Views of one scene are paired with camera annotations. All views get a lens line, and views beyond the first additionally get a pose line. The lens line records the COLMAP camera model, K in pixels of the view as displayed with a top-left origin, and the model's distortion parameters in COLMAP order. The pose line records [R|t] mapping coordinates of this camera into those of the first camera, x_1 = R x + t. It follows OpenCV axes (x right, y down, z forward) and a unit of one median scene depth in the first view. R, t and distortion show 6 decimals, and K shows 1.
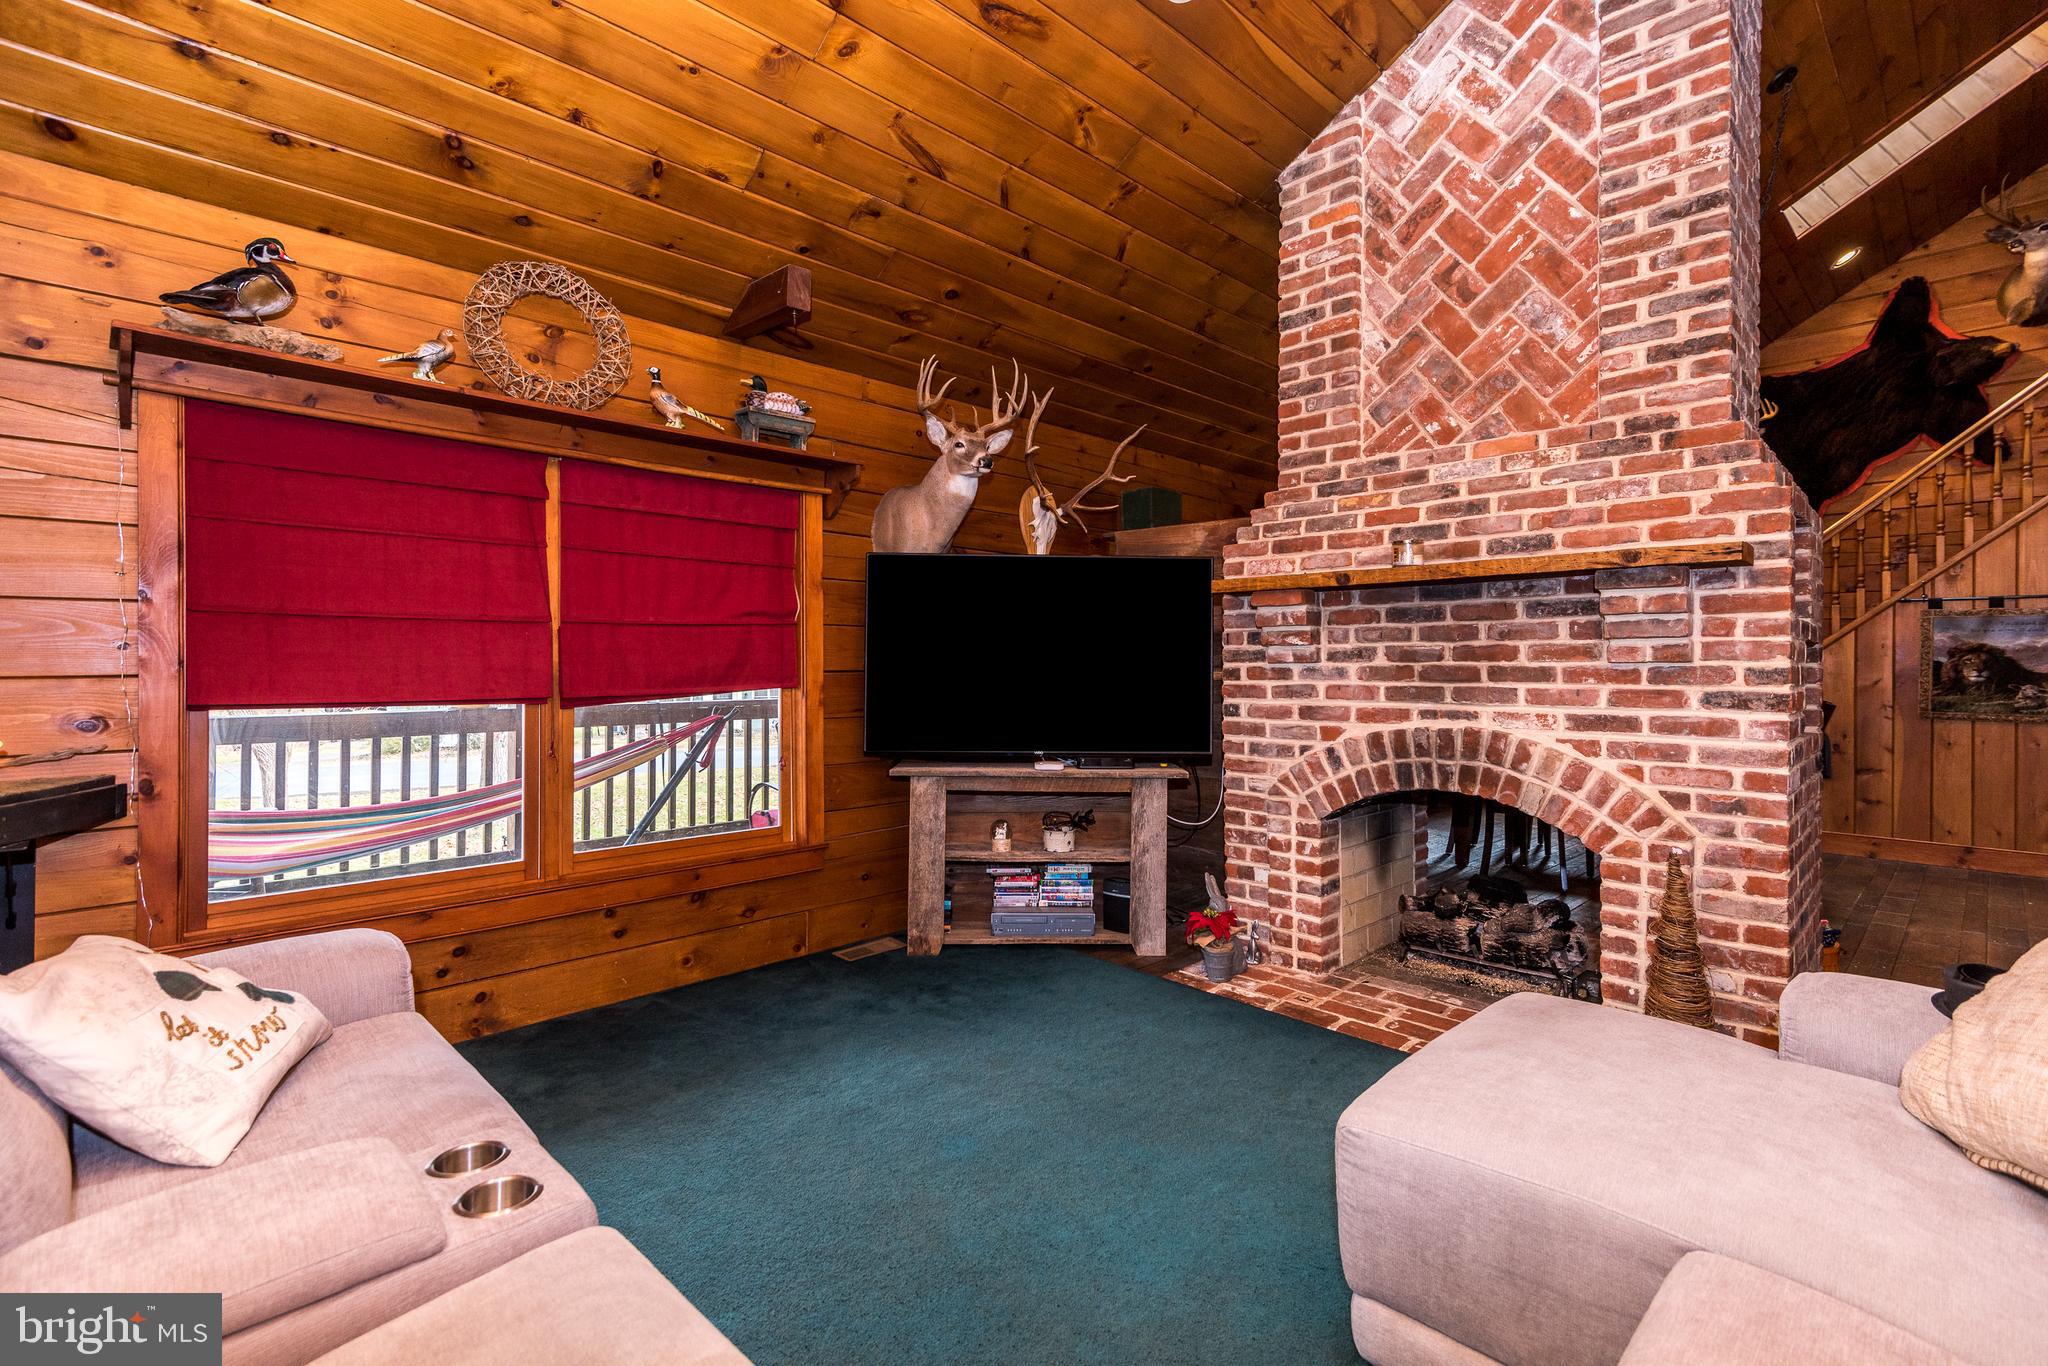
lens RADIAL K [[923.1, 0, 1023.4], [0, 923.1, 664.7], [0, 0, 1]] dist [-0.000664, -0.000312]
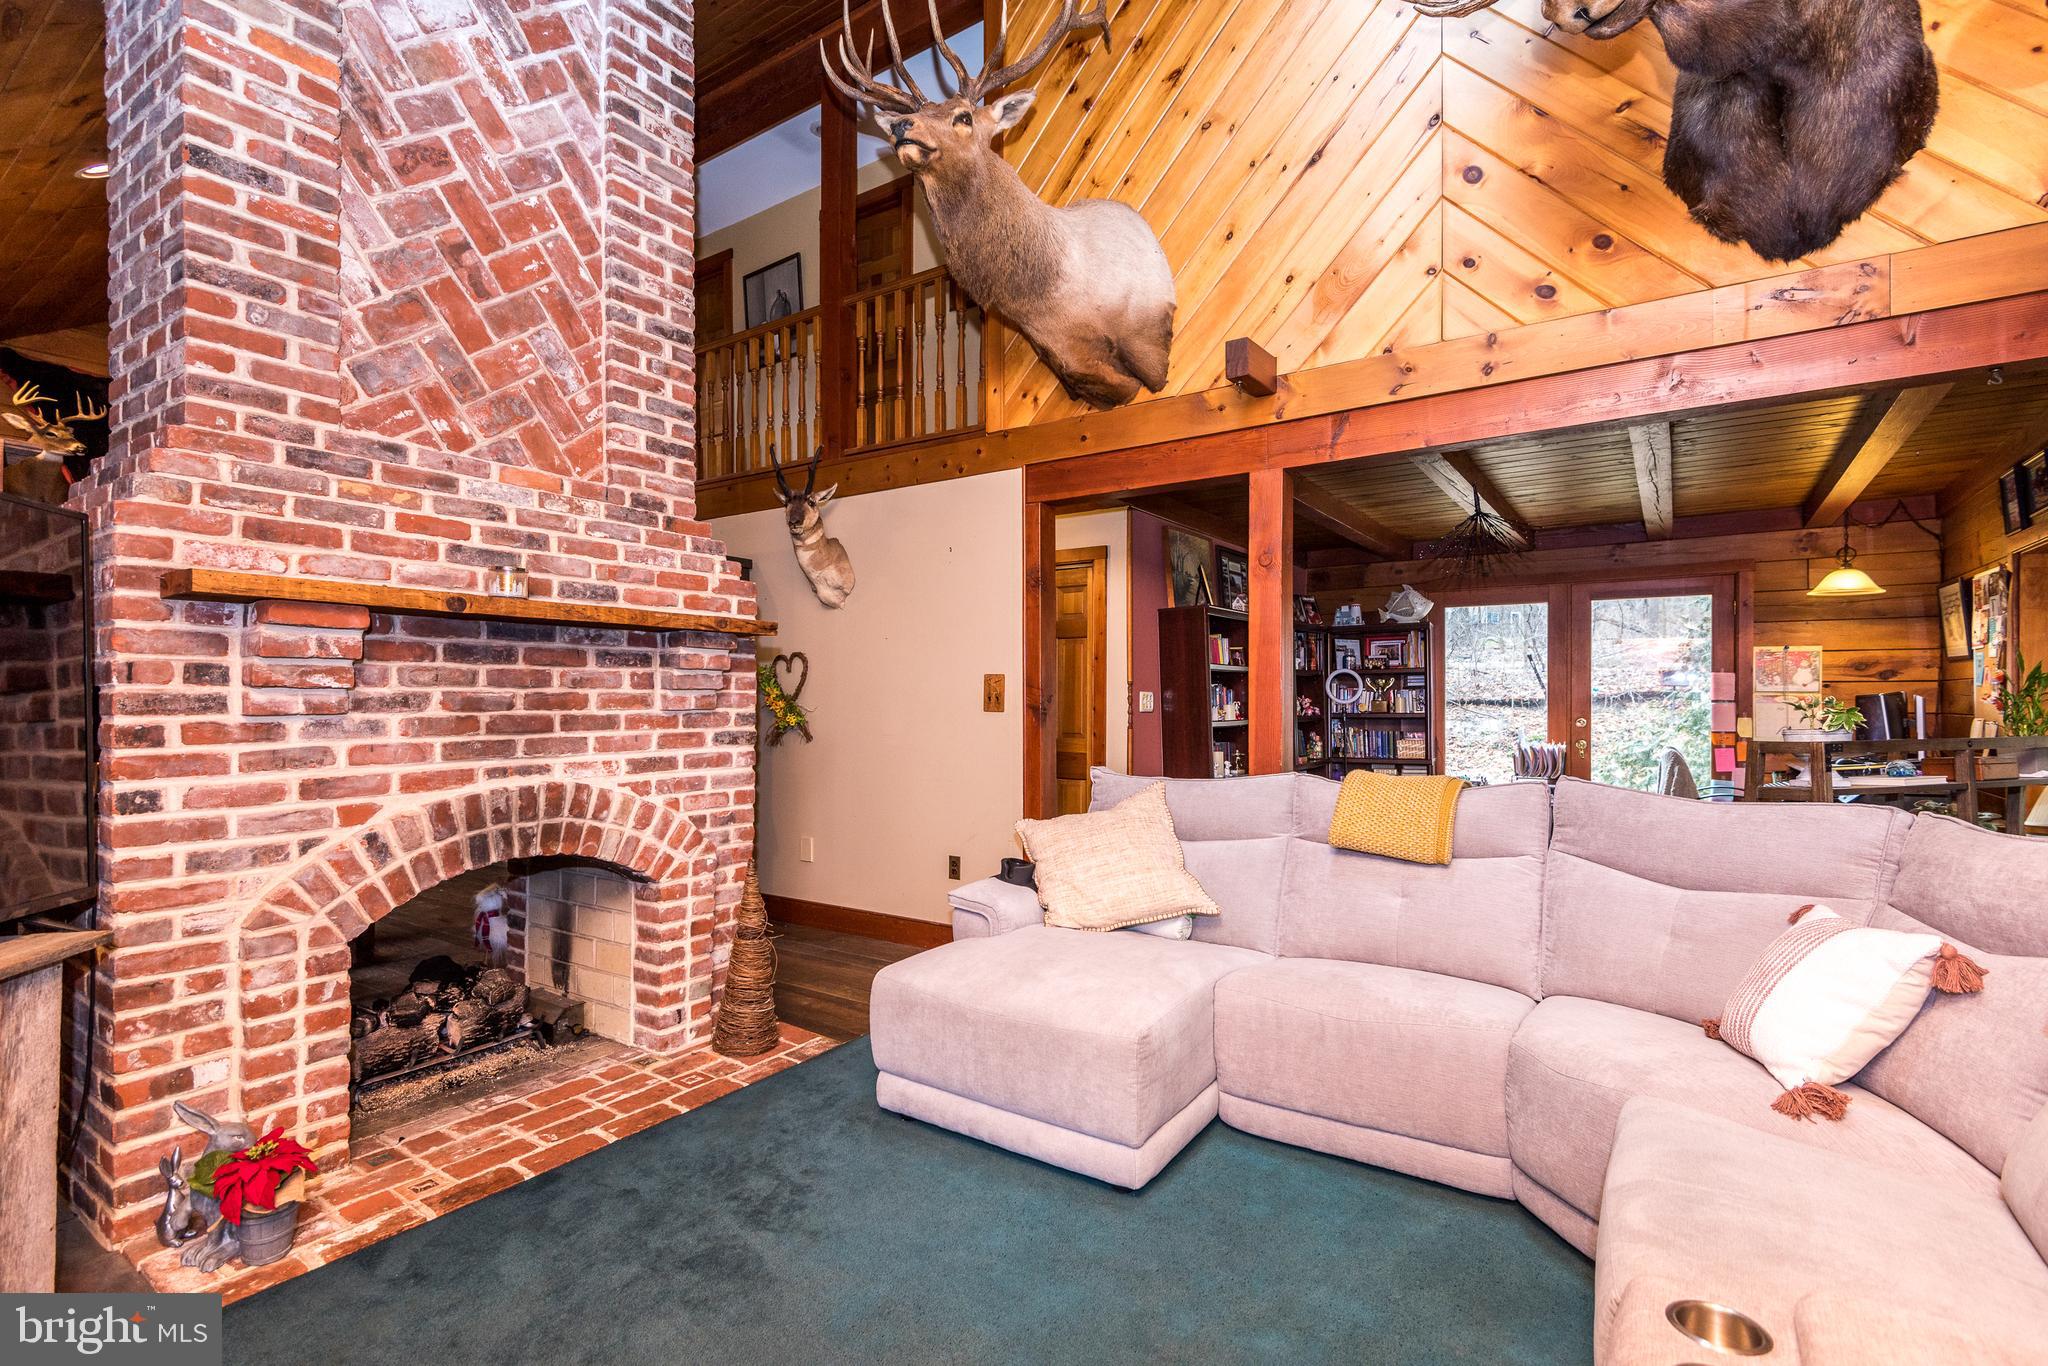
lens RADIAL K [[938.4, 0, 1023.1], [0, 938.4, 695.3], [0, 0, 1]] dist [0.000082, -0.000666]
pose [[-0.207278, 0.001127, 0.978281, -0.511121], [-0.000746, 0.999999, -0.001310, -0.017095], [-0.978282, -0.001002, -0.207277, 0.708004]]
